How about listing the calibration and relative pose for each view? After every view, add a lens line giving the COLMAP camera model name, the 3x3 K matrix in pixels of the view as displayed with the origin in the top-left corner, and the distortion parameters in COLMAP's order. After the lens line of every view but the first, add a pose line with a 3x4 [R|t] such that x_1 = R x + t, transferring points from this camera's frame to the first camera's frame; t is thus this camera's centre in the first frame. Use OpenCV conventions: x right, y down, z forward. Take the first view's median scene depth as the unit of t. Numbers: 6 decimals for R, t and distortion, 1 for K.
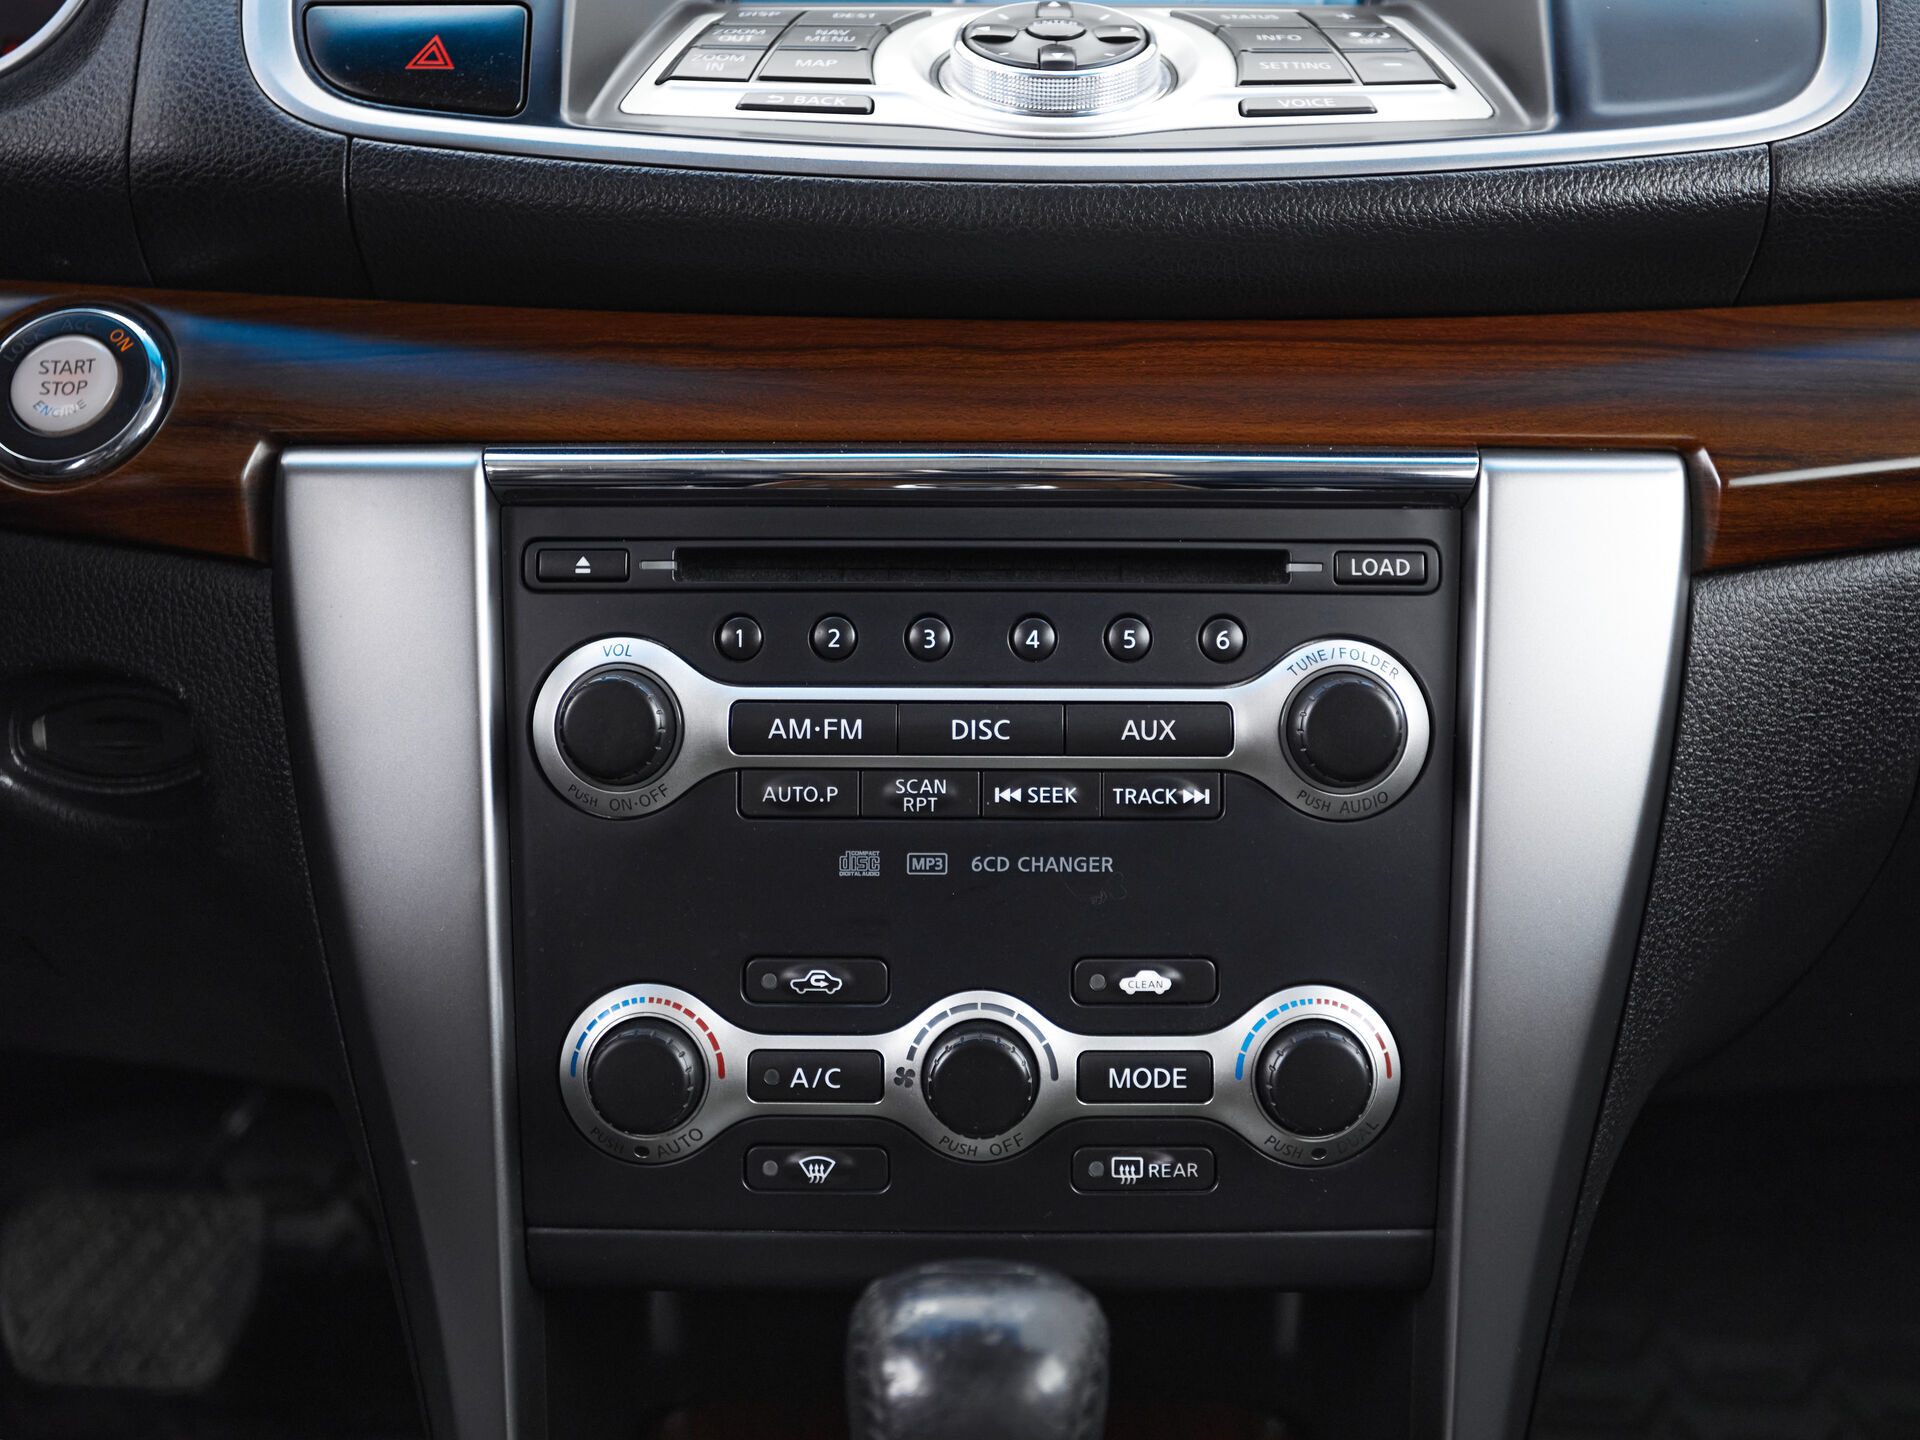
lens RADIAL K [[2369.1, 0, 960.0], [0, 2369.1, 720.0], [0, 0, 1]] dist [0.017979, 0.044363]
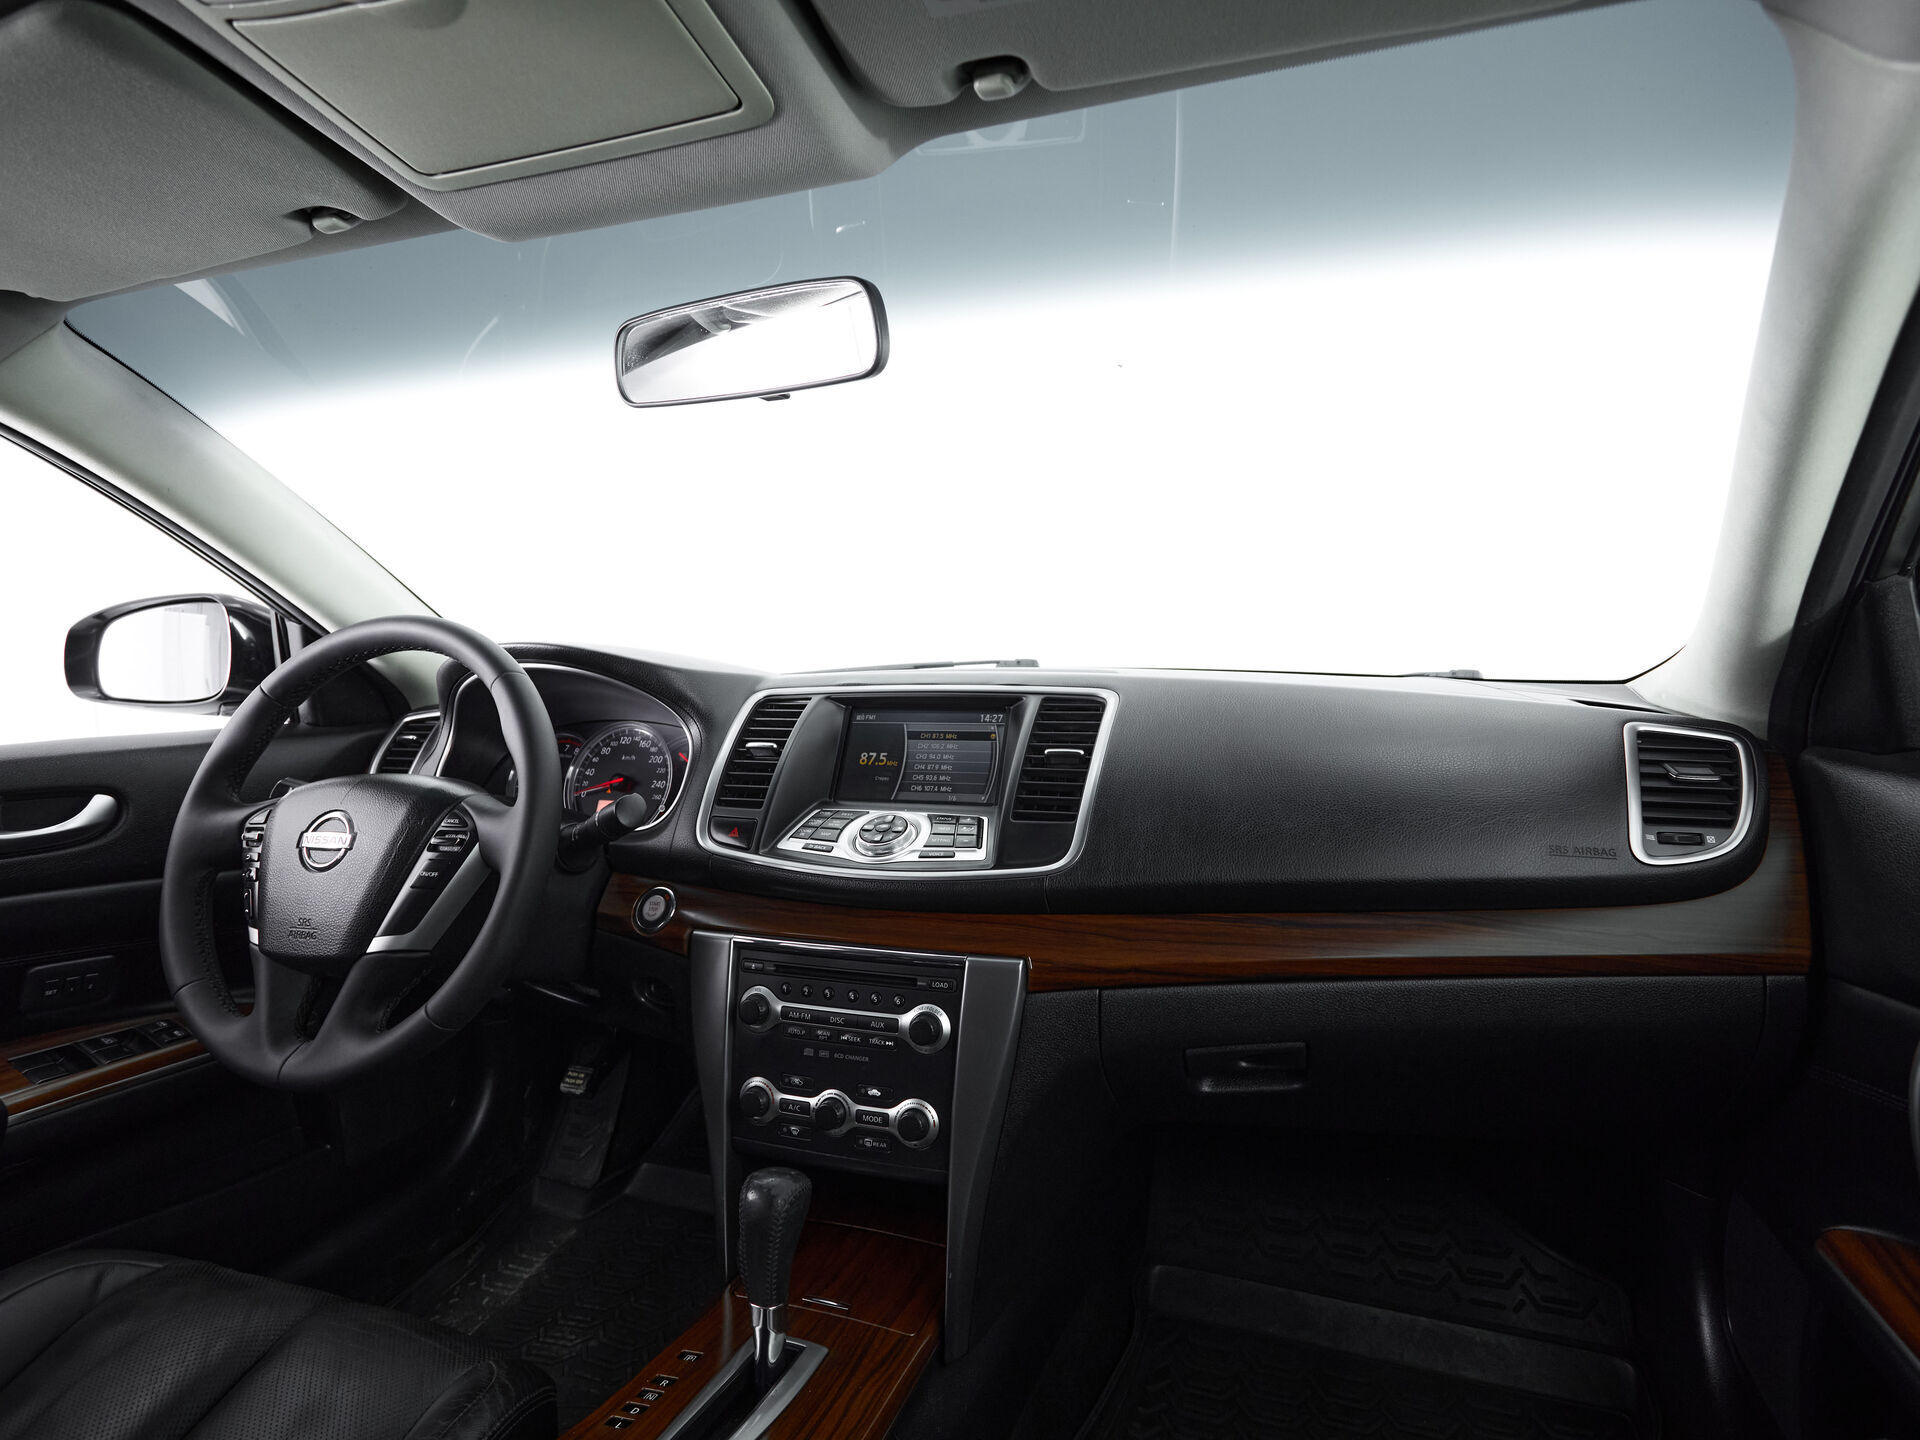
lens RADIAL K [[1019.8, 0, 968.5], [0, 1019.8, 720.8], [0, 0, 1]] dist [-0.002932, -0.000285]
pose [[0.945690, 0.004520, -0.325038, 0.742668], [-0.040735, 0.993669, -0.104701, -0.312600], [0.322507, 0.112256, 0.939887, -0.544218]]
